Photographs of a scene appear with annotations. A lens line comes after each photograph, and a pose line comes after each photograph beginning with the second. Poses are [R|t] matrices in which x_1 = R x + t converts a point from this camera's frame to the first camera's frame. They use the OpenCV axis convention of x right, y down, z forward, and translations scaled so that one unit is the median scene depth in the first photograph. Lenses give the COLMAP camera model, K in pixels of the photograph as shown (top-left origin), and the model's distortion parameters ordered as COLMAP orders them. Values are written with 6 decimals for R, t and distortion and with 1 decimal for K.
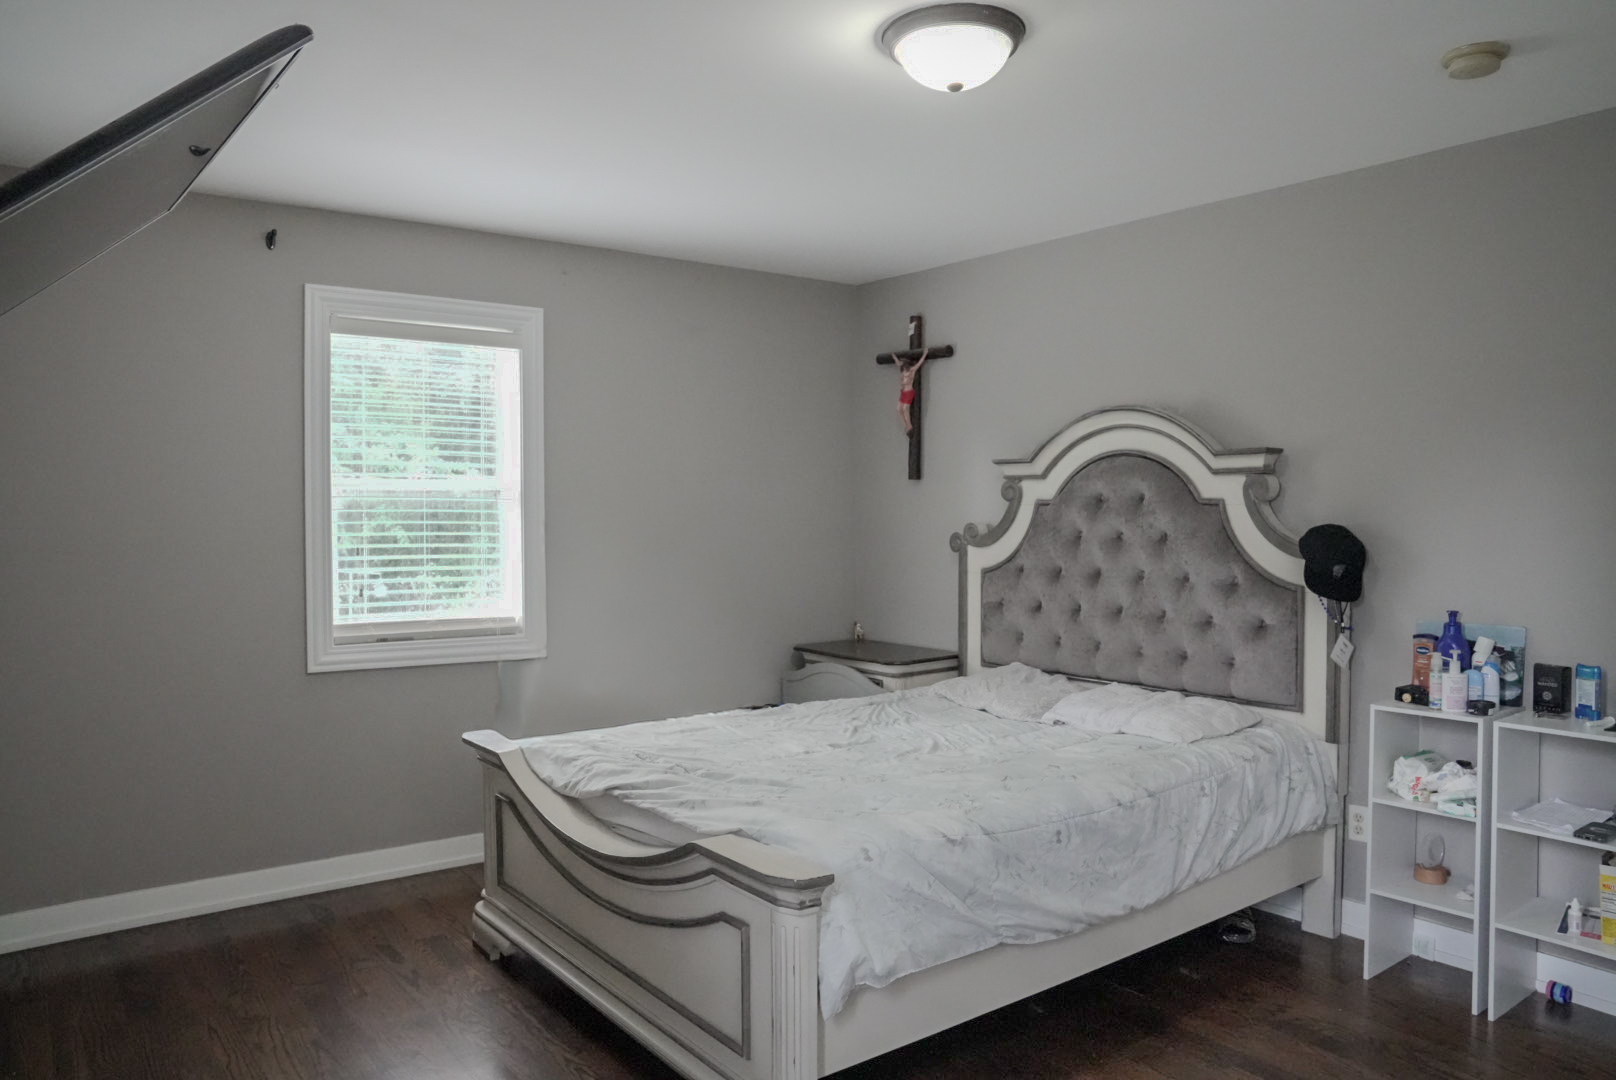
lens RADIAL K [[1173.0, 0, 808.0], [0, 1173.0, 540.0], [0, 0, 1]] dist [-0.006545, -0.001352]
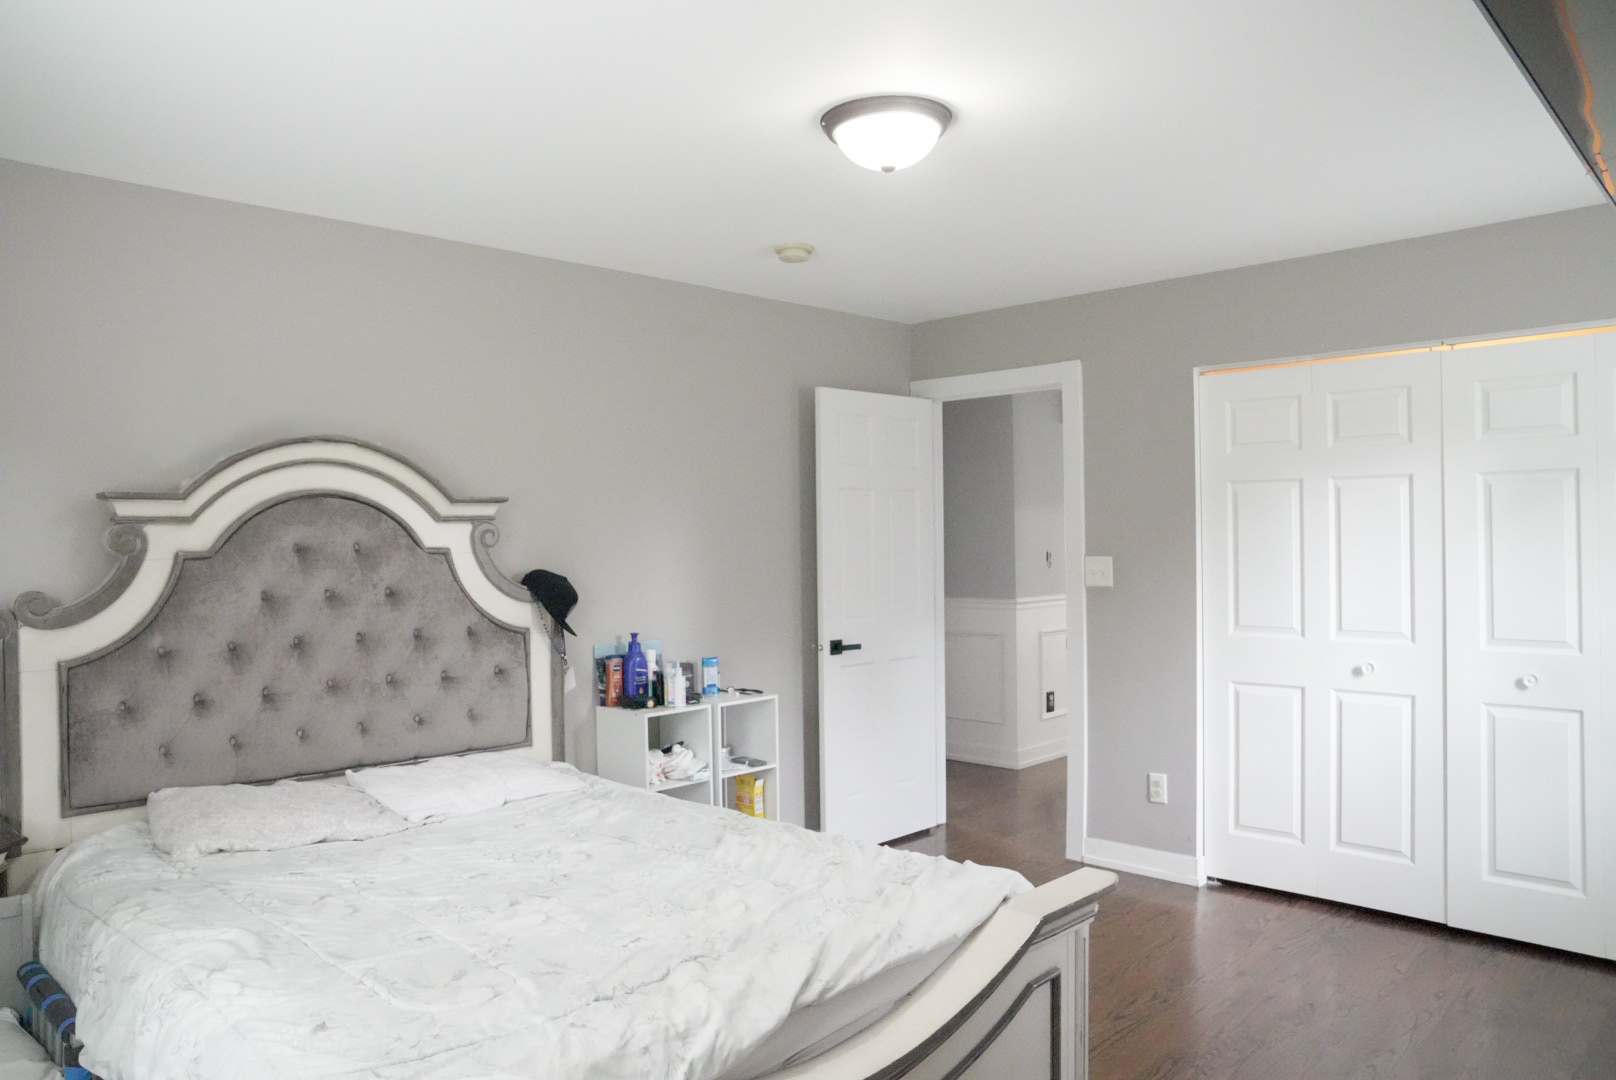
lens RADIAL K [[1173.0, 0, 808.0], [0, 1173.0, 540.0], [0, 0, 1]] dist [-0.006545, -0.001352]
pose [[-0.127423, -0.005184, 0.991835, -0.634091], [0.037717, 0.999238, 0.010069, -0.039670], [-0.991131, 0.038692, -0.127131, 0.826024]]
